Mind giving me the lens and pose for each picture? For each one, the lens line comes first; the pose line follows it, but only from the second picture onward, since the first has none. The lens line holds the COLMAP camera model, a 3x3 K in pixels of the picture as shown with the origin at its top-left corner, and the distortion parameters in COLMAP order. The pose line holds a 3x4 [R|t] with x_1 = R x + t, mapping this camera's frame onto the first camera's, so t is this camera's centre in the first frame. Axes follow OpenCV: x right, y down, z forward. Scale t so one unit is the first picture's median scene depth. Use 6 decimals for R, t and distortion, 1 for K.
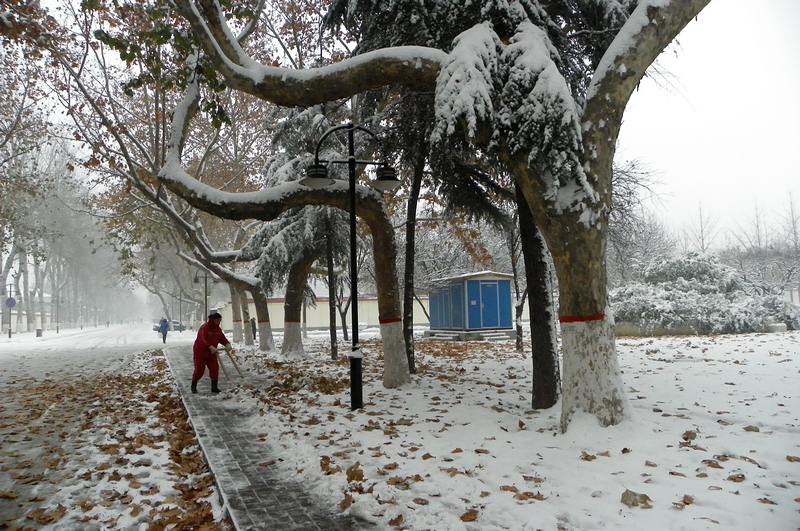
lens RADIAL K [[600.3, 0, 400.0], [0, 600.3, 265.5], [0, 0, 1]] dist [-0.109564, 0.003995]
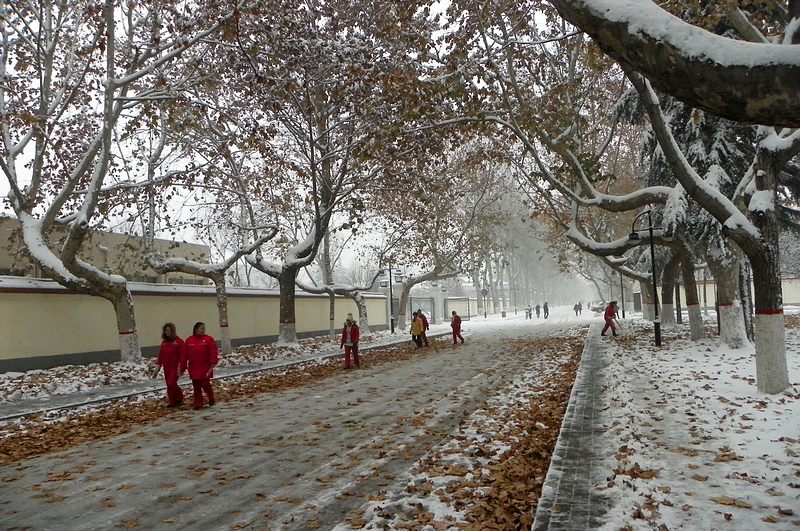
lens RADIAL K [[600.3, 0, 400.0], [0, 600.3, 265.5], [0, 0, 1]] dist [-0.109564, 0.003995]
pose [[0.752820, -0.047986, -0.656475, 0.319371], [0.069712, 0.997542, 0.007026, -0.065111], [0.654524, -0.051054, 0.754315, -0.596809]]
